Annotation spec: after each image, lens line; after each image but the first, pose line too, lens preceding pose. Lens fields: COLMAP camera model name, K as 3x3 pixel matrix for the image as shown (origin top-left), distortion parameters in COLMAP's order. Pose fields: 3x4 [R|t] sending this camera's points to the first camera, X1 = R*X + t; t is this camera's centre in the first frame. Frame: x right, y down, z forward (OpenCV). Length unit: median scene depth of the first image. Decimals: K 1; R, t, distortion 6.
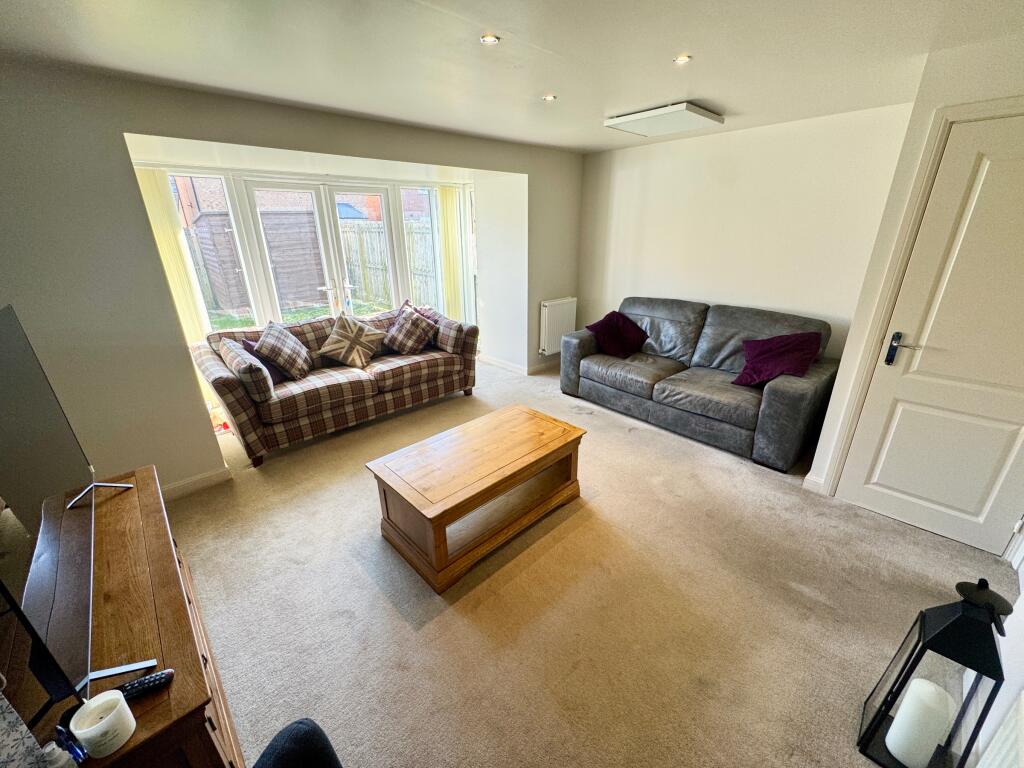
lens RADIAL K [[409.5, 0, 512.0], [0, 409.5, 384.0], [0, 0, 1]] dist [-0.002994, 0.000362]
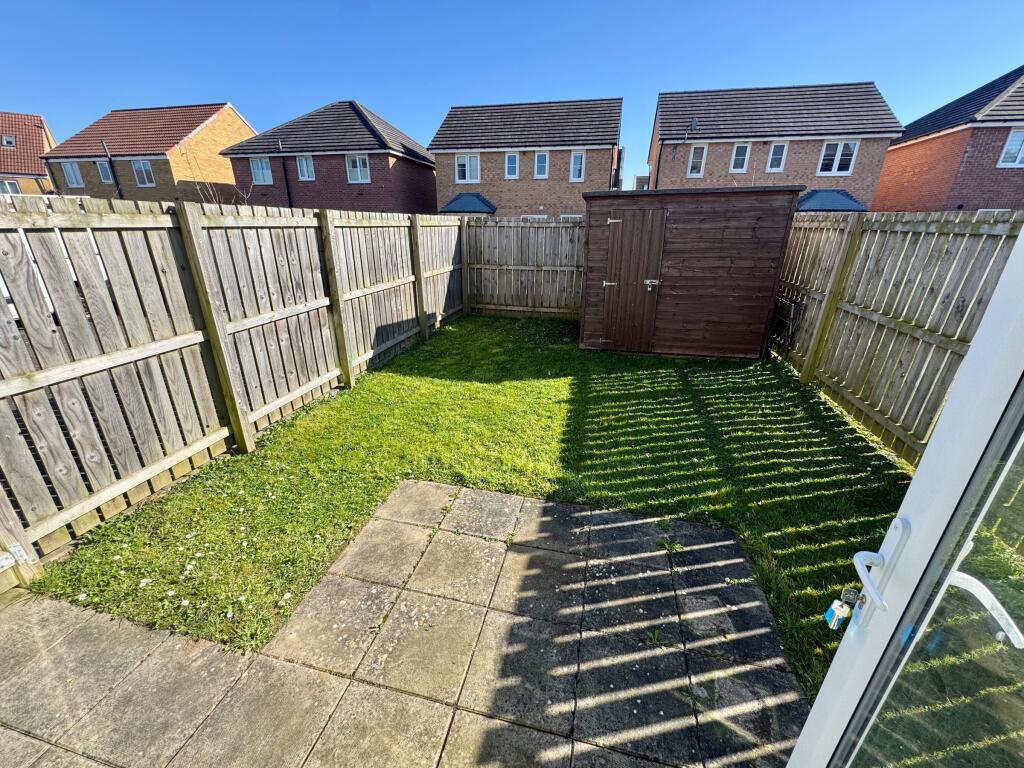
lens RADIAL K [[409.5, 0, 511.6], [0, 409.5, 381.6], [0, 0, 1]] dist [0.000059, -0.000105]
pose [[0.549701, 0.319100, -0.772012, -0.448084], [-0.317406, 0.934640, 0.160316, -0.419132], [0.772711, 0.156916, 0.615057, 1.128240]]
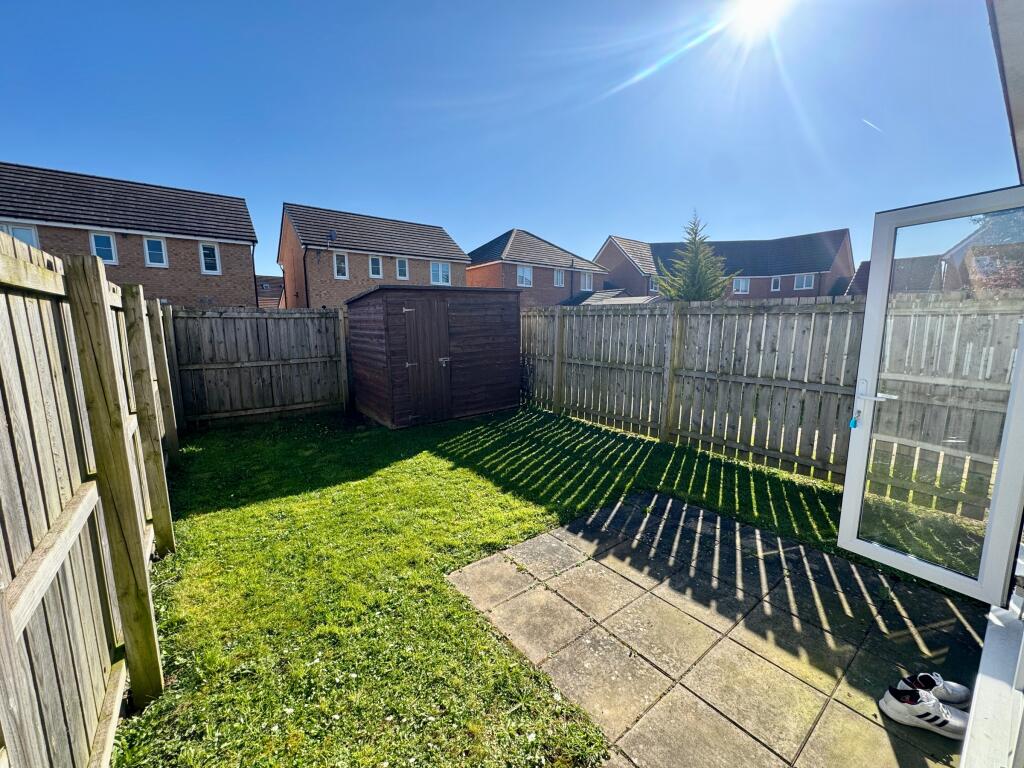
lens RADIAL K [[409.5, 0, 512.0], [0, 409.5, 384.0], [0, 0, 1]] dist [-0.002994, 0.000362]
pose [[0.995058, 0.025142, -0.096058, -0.939210], [-0.045520, 0.975272, -0.216271, -0.223465], [0.088246, 0.219575, 0.971596, 0.750334]]
